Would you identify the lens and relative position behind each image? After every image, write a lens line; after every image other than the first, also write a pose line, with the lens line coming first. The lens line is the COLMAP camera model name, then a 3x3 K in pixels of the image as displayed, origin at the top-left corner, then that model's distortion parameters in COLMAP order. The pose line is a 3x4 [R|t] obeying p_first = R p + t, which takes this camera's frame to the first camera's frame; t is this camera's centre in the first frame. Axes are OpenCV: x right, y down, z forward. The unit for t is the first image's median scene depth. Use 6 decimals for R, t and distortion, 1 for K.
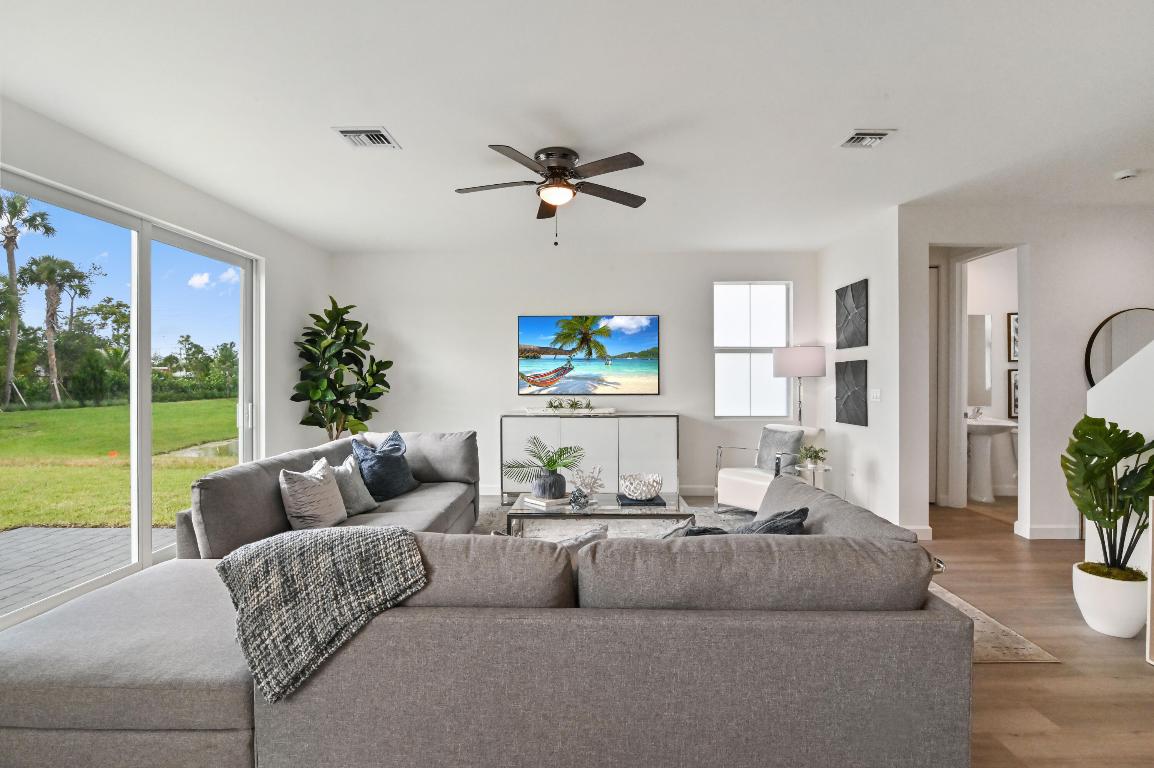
lens RADIAL K [[538.5, 0, 578.4], [0, 538.5, 376.9], [0, 0, 1]] dist [-0.001553, -0.001128]
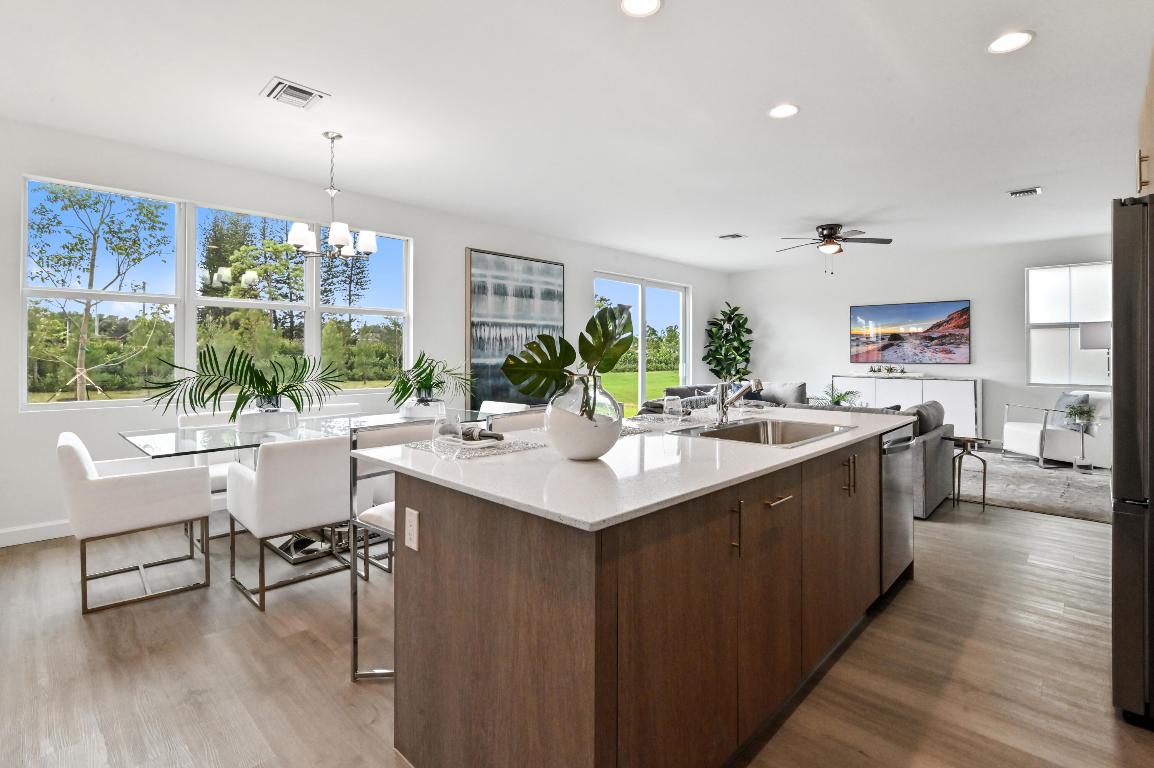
lens RADIAL K [[538.5, 0, 586.6], [0, 538.5, 347.4], [0, 0, 1]] dist [-0.001553, -0.001128]
pose [[0.742057, -0.001223, -0.670335, 0.324780], [-0.007818, 0.999915, -0.010479, 0.014768], [0.670291, 0.013017, 0.741984, -0.514067]]
